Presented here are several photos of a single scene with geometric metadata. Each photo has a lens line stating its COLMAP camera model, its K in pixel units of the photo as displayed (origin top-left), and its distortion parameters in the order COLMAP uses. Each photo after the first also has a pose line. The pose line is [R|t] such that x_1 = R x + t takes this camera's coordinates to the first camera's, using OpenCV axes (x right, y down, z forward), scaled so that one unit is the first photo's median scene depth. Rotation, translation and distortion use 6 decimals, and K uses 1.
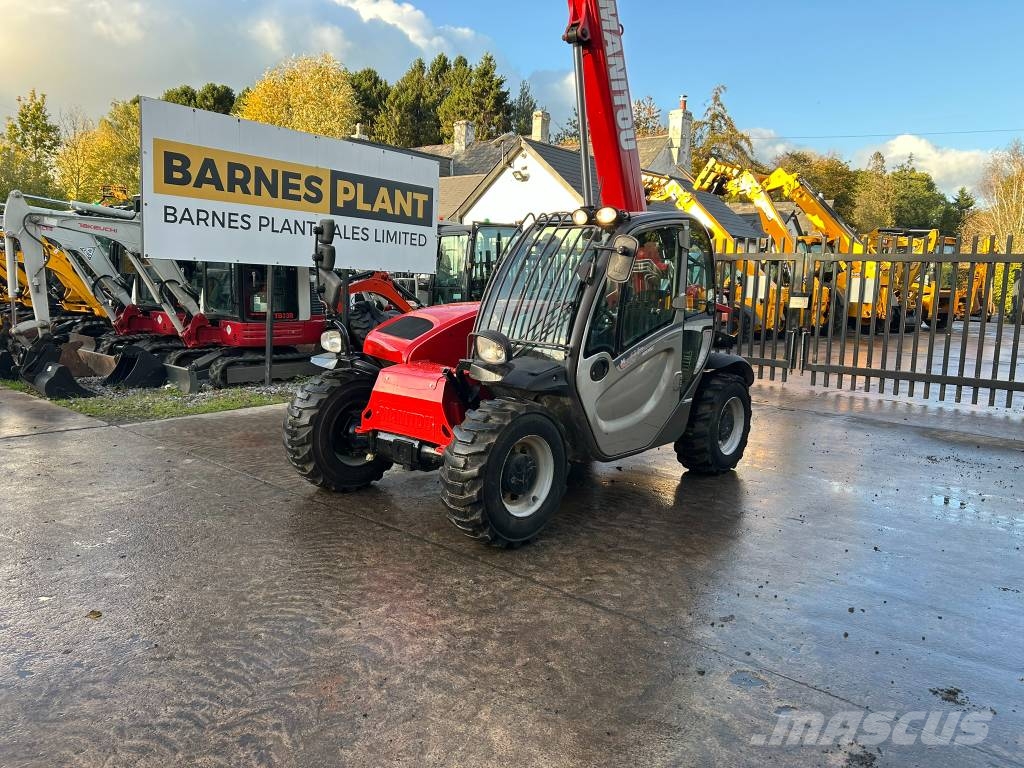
lens RADIAL K [[767.9, 0, 524.3], [0, 767.9, 377.1], [0, 0, 1]] dist [0.090185, -0.152290]
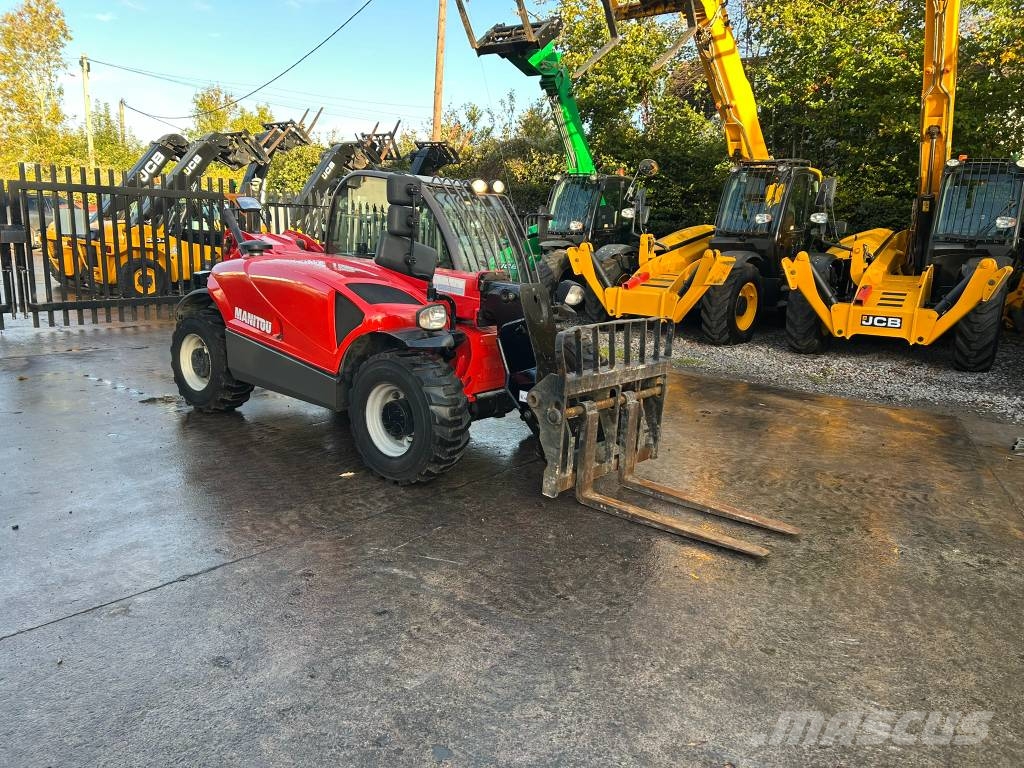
lens RADIAL K [[772.5, 0, 517.9], [0, 772.5, 382.4], [0, 0, 1]] dist [0.060615, -0.058171]
pose [[-0.021119, -0.229654, 0.973043, -0.931735], [0.100964, 0.967795, 0.230607, -0.138883], [-0.994666, 0.103113, 0.002748, 0.735744]]
